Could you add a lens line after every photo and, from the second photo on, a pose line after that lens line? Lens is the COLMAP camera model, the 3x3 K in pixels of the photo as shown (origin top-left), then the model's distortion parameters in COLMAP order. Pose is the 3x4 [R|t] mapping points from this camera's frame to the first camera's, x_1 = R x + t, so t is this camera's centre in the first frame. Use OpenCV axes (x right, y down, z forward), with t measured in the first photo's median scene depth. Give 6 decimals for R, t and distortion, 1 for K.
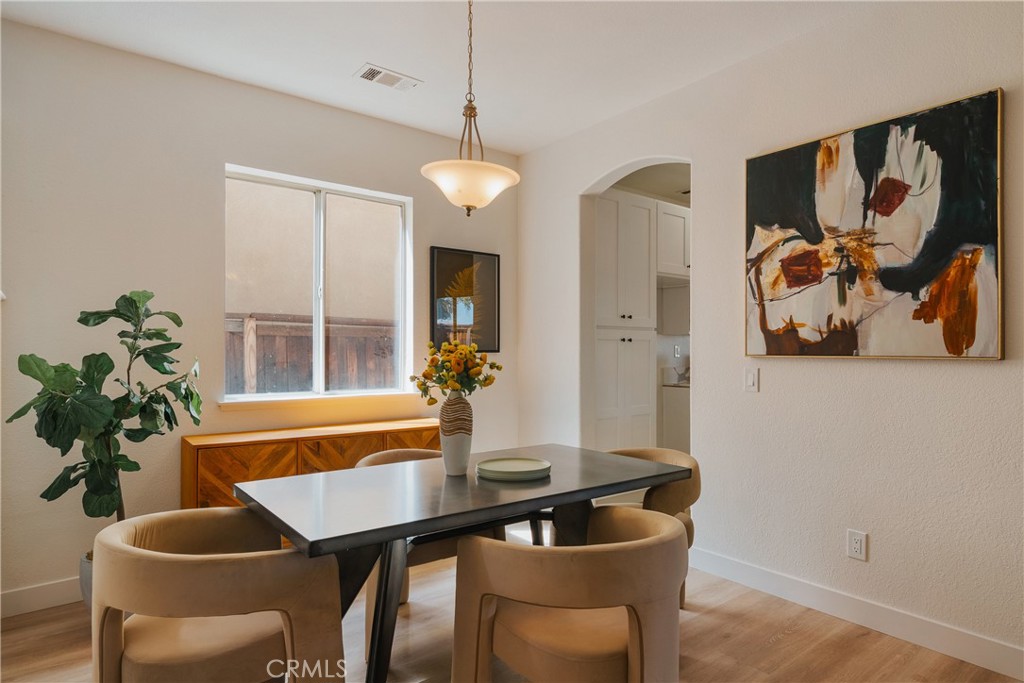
lens RADIAL K [[572.1, 0, 512.7], [0, 572.1, 345.8], [0, 0, 1]] dist [0.003134, 0.003030]
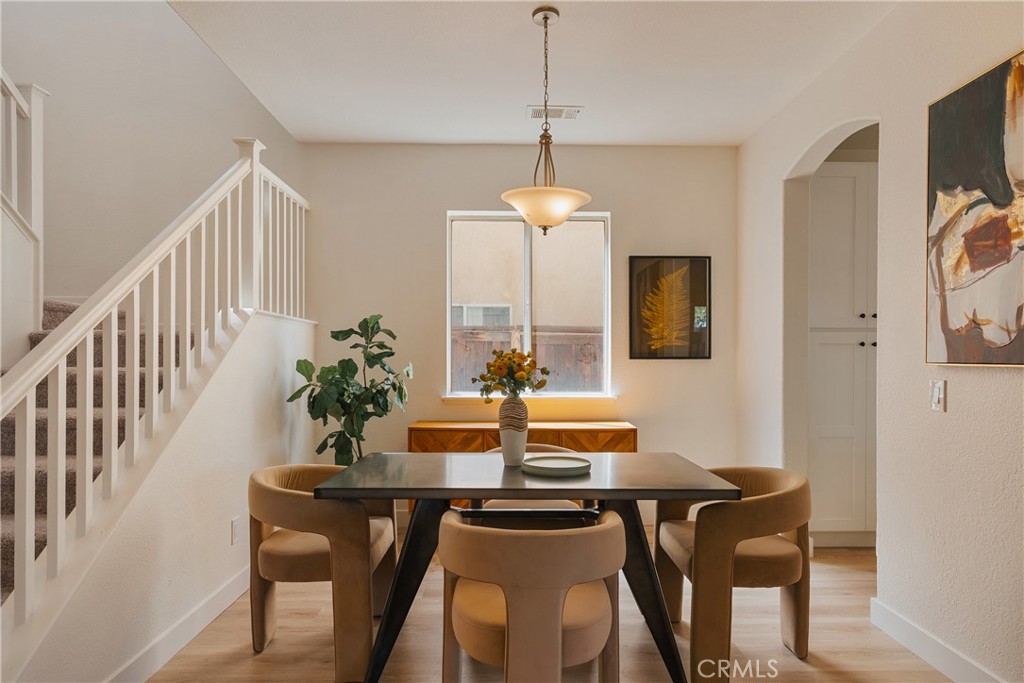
lens RADIAL K [[572.1, 0, 511.6], [0, 572.1, 359.5], [0, 0, 1]] dist [0.003134, 0.003030]
pose [[0.807338, 0.002501, -0.590084, 0.447292], [0.004858, 0.999929, 0.010885, 0.000690], [0.590069, -0.011655, 0.807269, 0.058888]]
